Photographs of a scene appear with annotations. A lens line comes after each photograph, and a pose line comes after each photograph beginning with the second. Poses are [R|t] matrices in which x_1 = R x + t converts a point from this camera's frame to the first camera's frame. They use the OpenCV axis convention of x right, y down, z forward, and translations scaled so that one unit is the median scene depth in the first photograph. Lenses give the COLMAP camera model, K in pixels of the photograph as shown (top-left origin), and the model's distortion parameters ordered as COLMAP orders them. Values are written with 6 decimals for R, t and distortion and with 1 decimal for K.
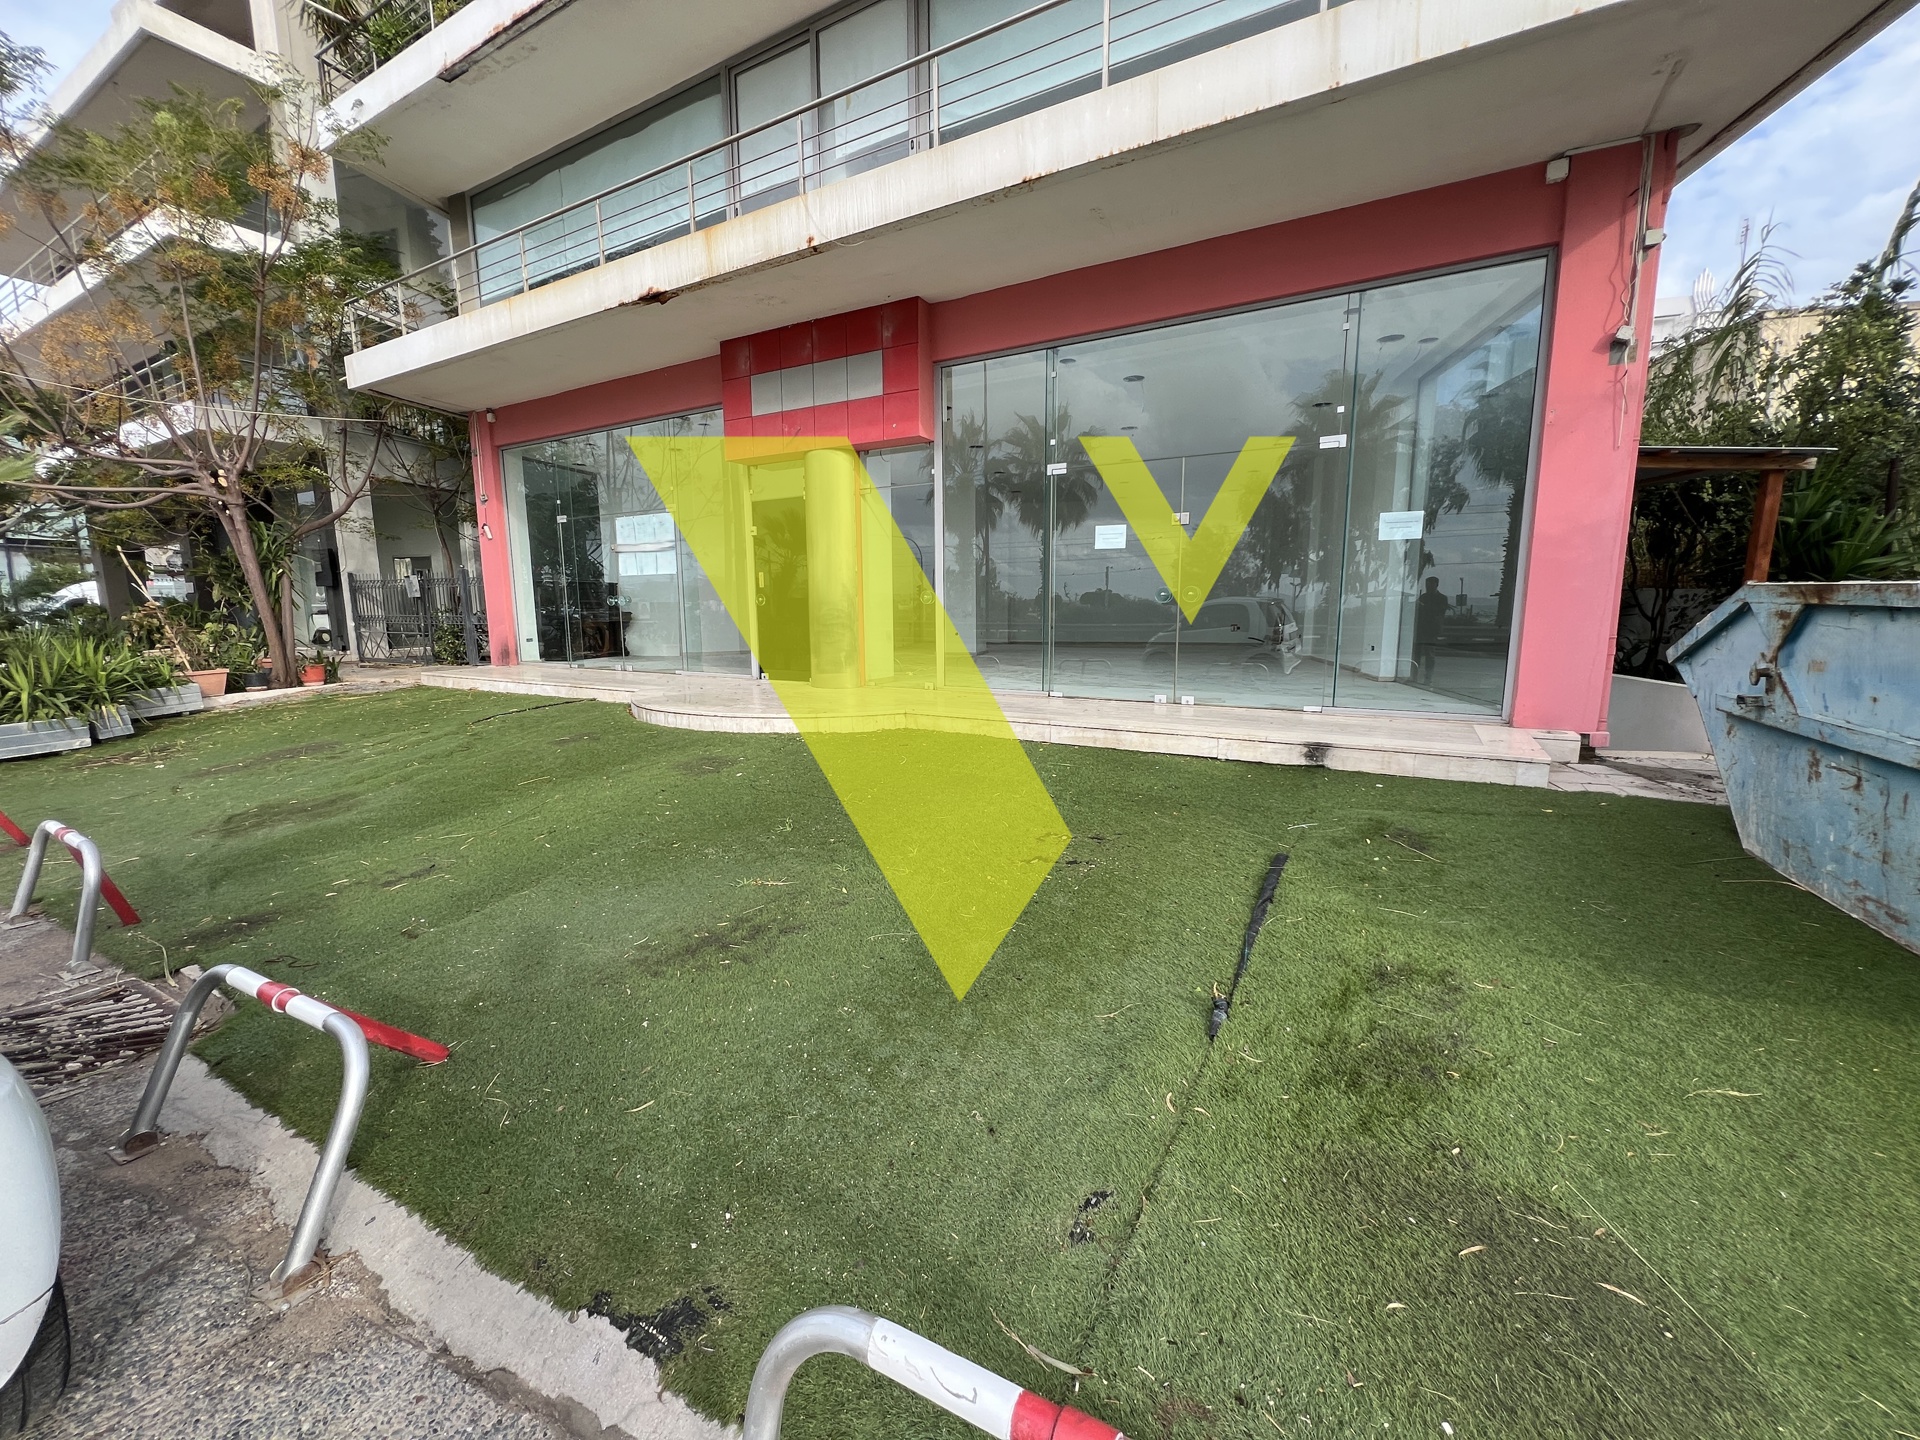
lens RADIAL K [[774.5, 0, 957.1], [0, 774.5, 728.3], [0, 0, 1]] dist [-0.002062, 0.000037]
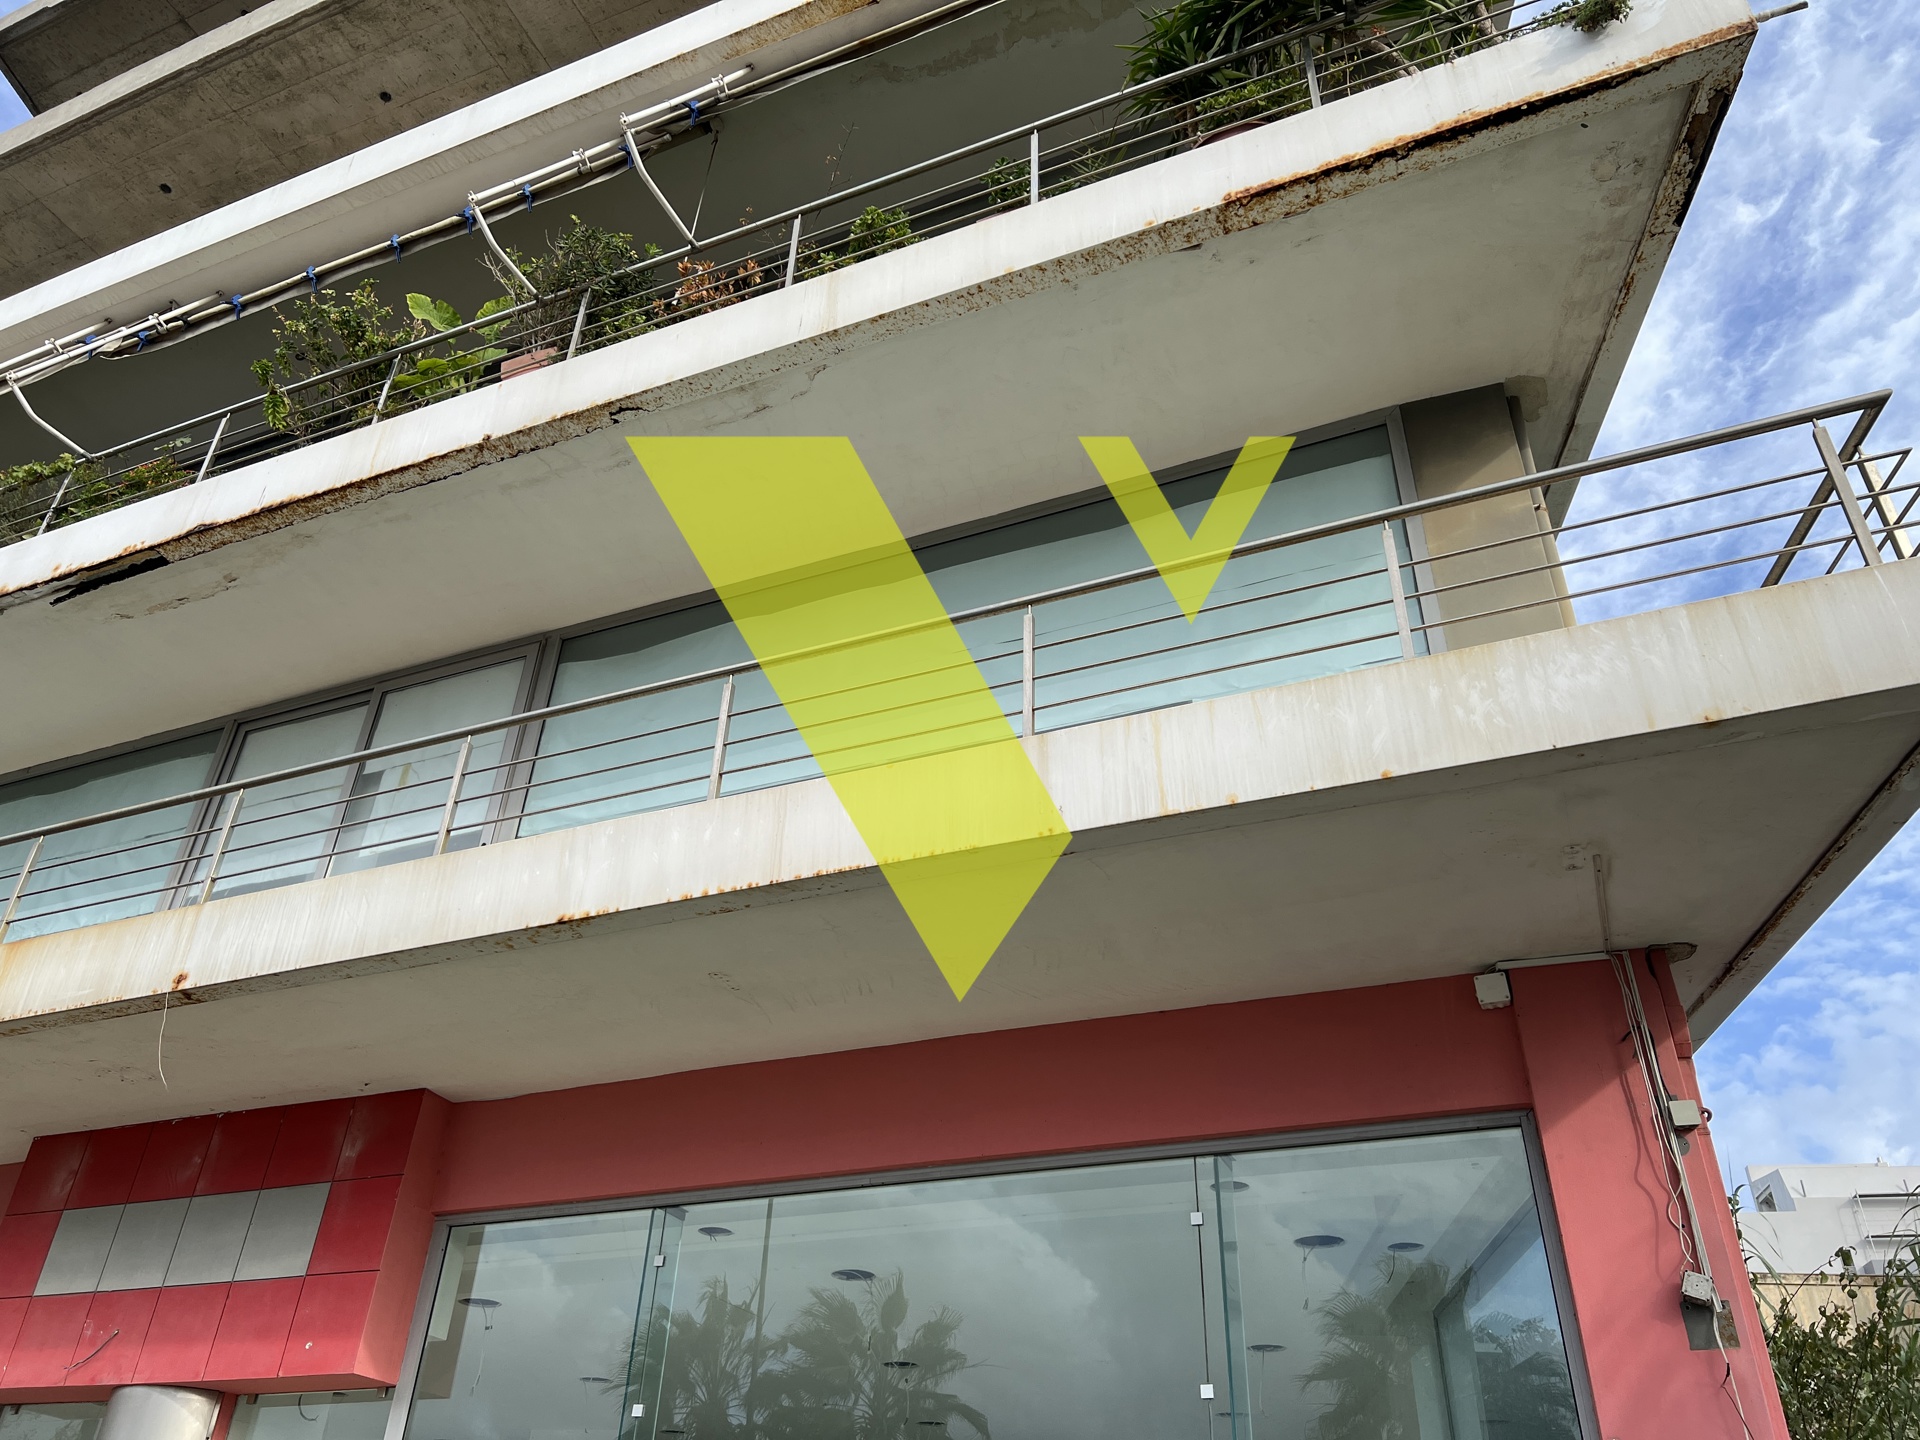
lens RADIAL K [[1445.3, 0, 959.4], [0, 1445.3, 716.7], [0, 0, 1]] dist [0.065877, -0.077224]
pose [[0.991339, 0.101575, 0.083249, 0.182339], [-0.017684, 0.731355, -0.681768, -0.084737], [-0.130135, 0.674391, 0.726816, 0.087898]]
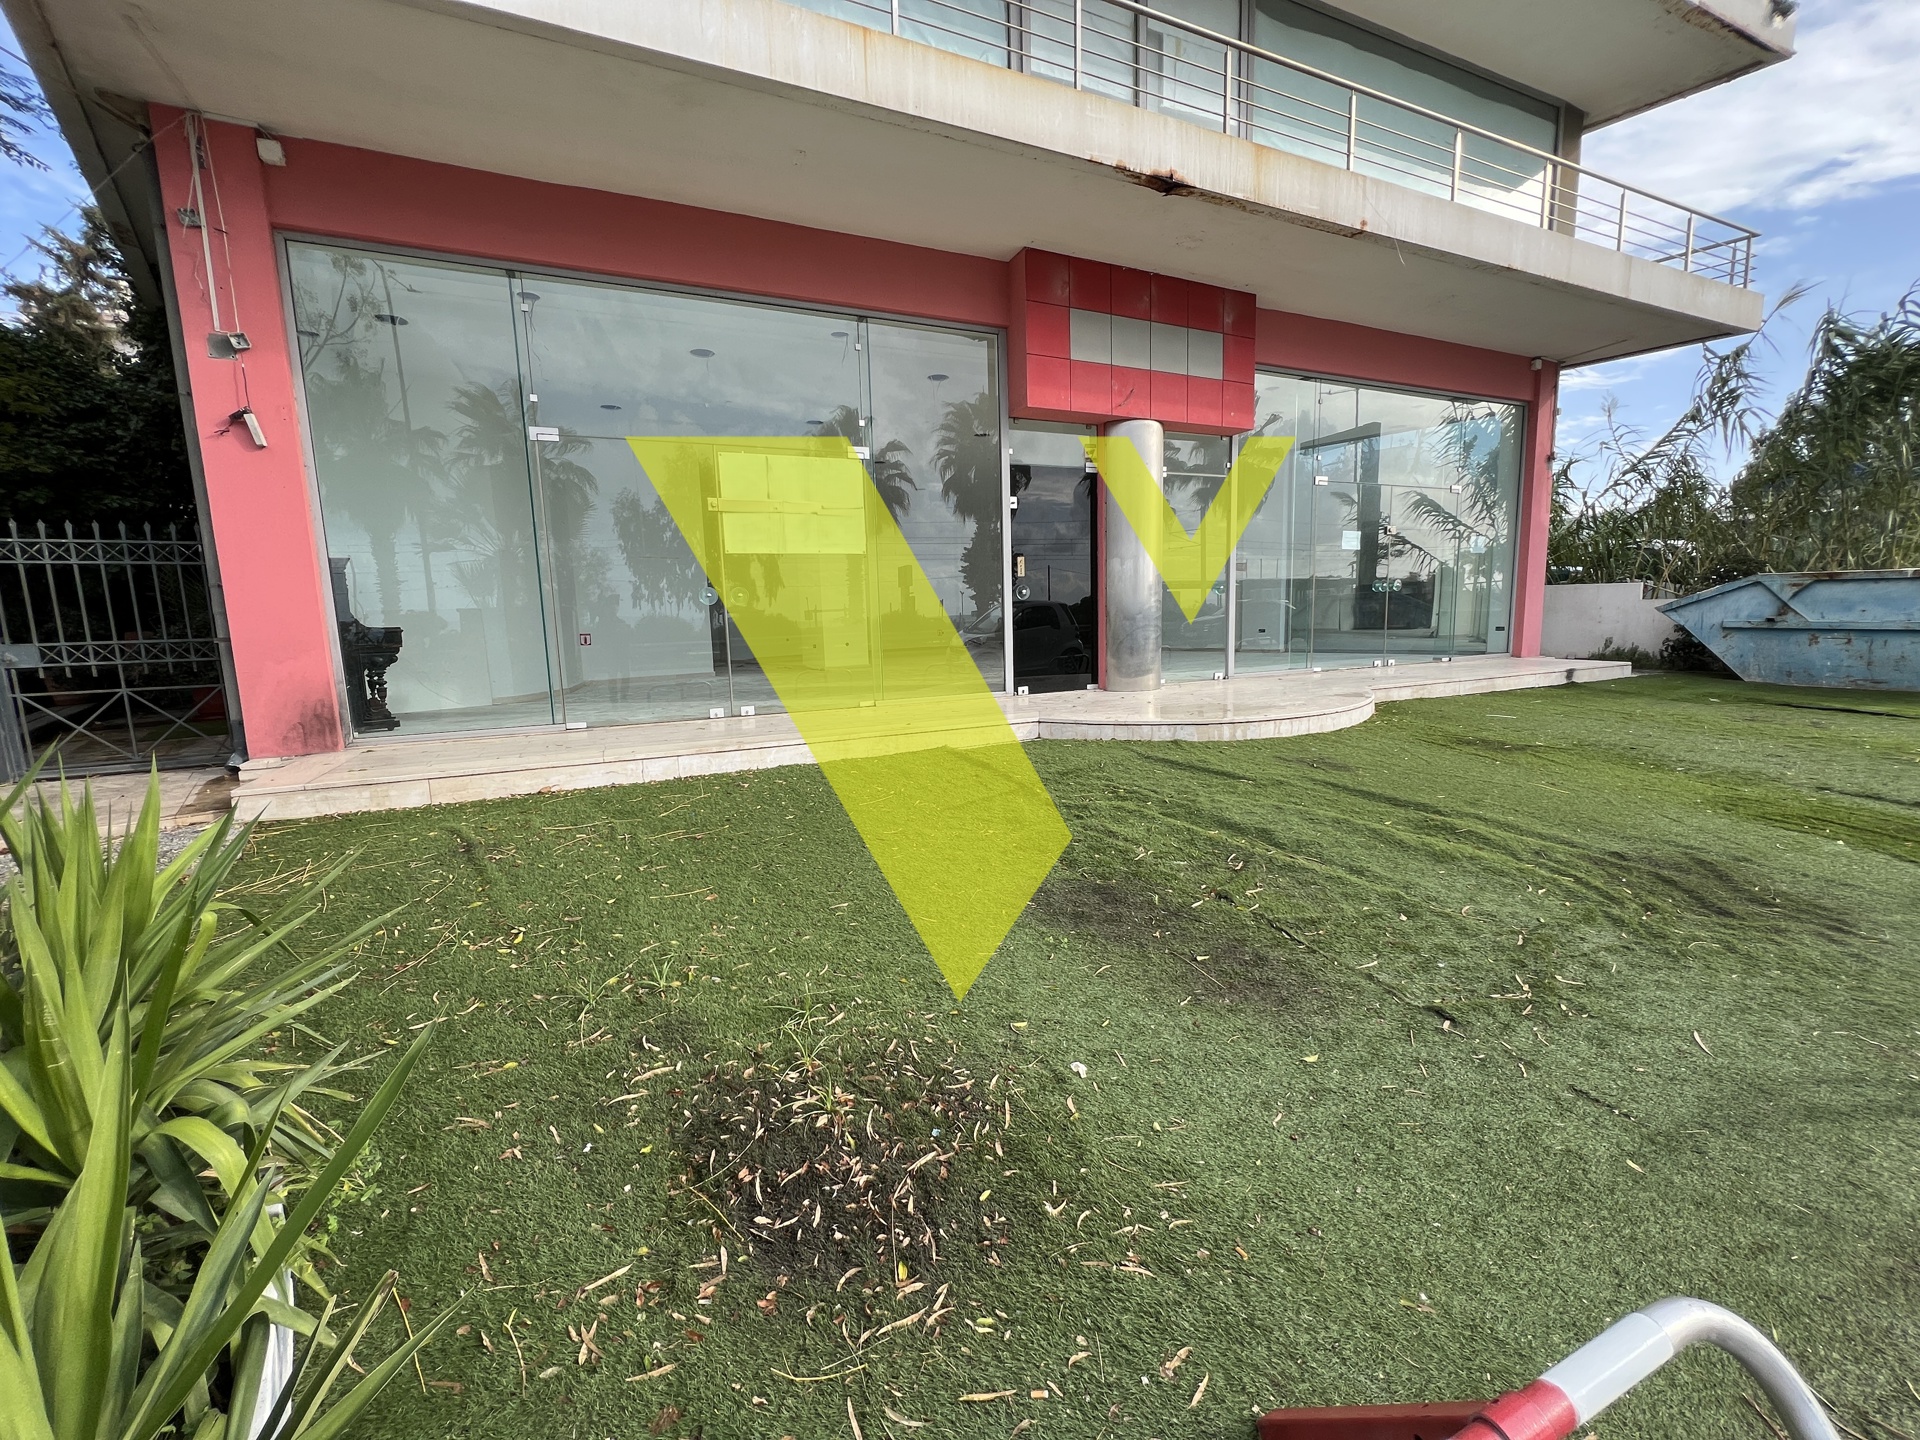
lens RADIAL K [[764.3, 0, 957.6], [0, 764.3, 712.4], [0, 0, 1]] dist [-0.000049, 0.000064]
pose [[0.574246, -0.120789, 0.809723, -1.105331], [0.153273, 0.987430, 0.038598, -0.104347], [-0.804207, 0.101944, 0.585542, 0.738076]]
